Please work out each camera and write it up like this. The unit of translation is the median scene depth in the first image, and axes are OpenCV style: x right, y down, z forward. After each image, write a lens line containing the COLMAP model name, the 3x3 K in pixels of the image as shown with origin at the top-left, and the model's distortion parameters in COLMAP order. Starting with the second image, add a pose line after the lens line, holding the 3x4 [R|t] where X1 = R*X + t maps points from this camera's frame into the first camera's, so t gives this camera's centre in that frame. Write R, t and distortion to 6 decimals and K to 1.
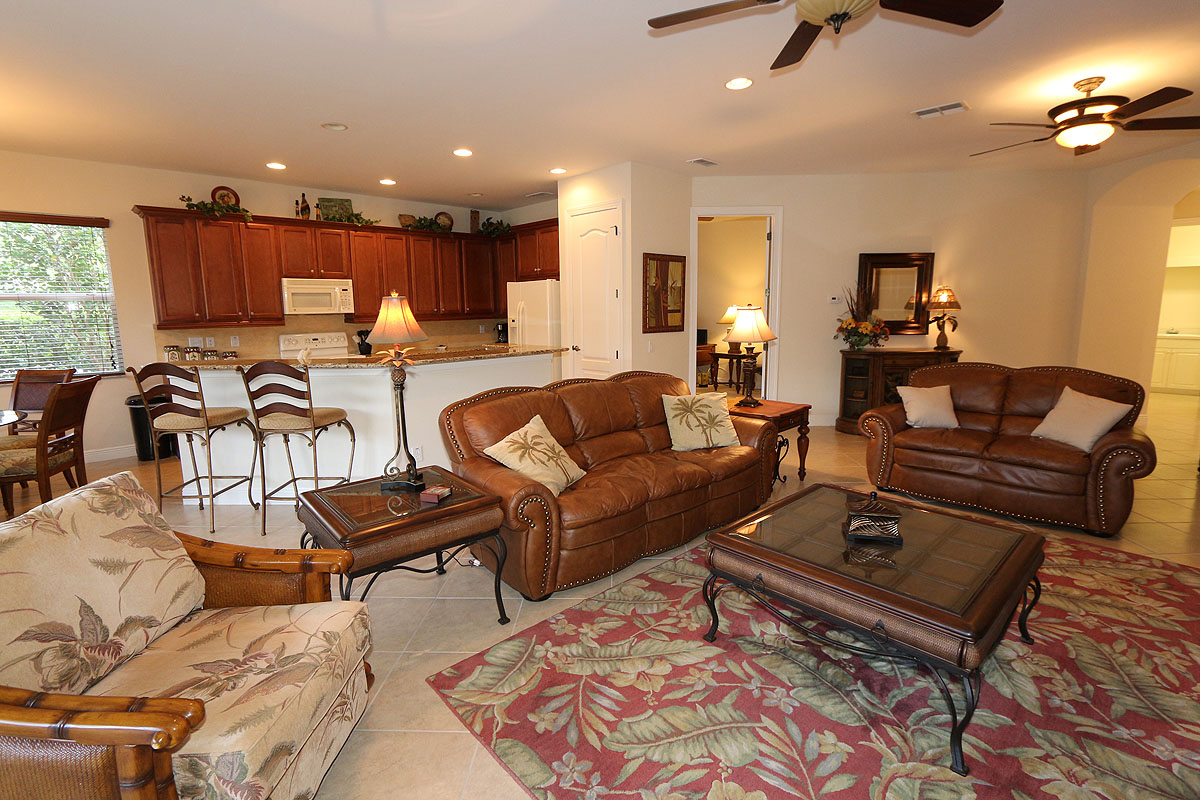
lens RADIAL K [[551.8, 0, 594.5], [0, 551.8, 395.1], [0, 0, 1]] dist [-0.016437, 0.000069]
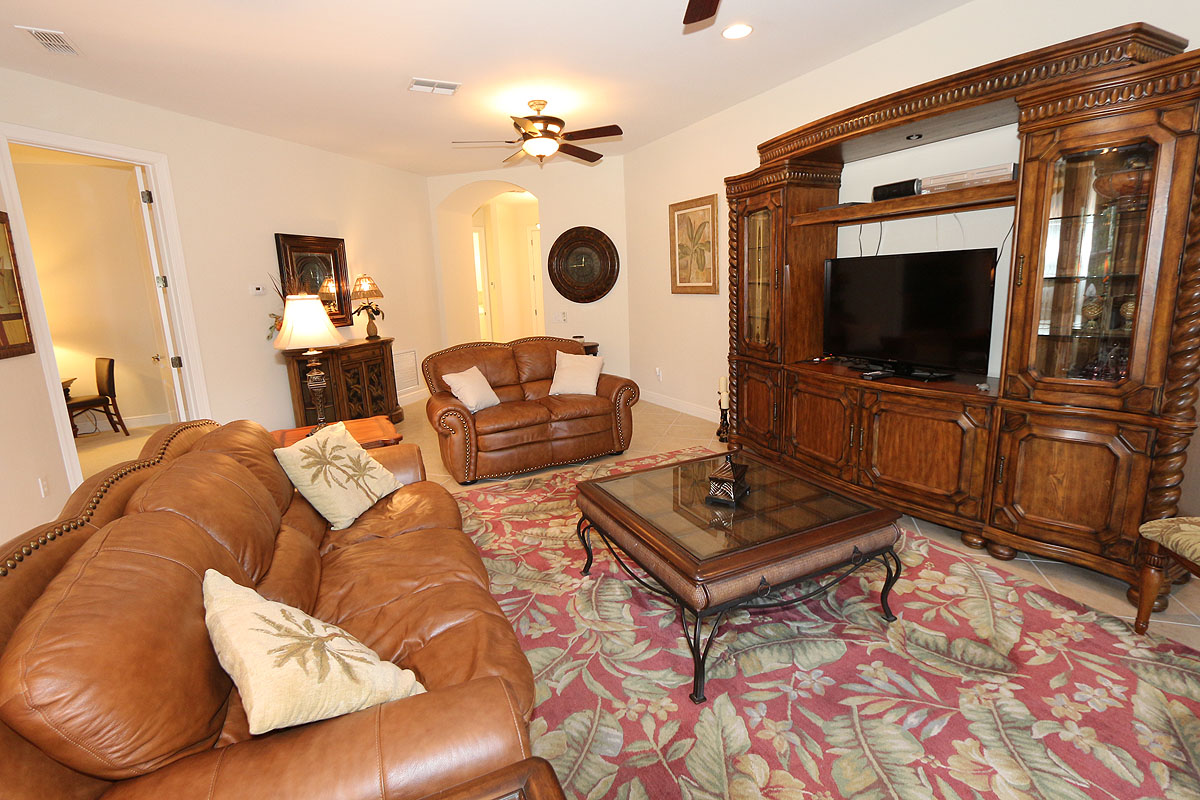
lens RADIAL K [[551.8, 0, 595.9], [0, 551.8, 395.1], [0, 0, 1]] dist [-0.016437, 0.000069]
pose [[0.286869, -0.188042, 0.939333, -0.343145], [0.187358, 0.972622, 0.137488, -0.081526], [-0.939470, 0.136551, 0.314246, 0.580001]]
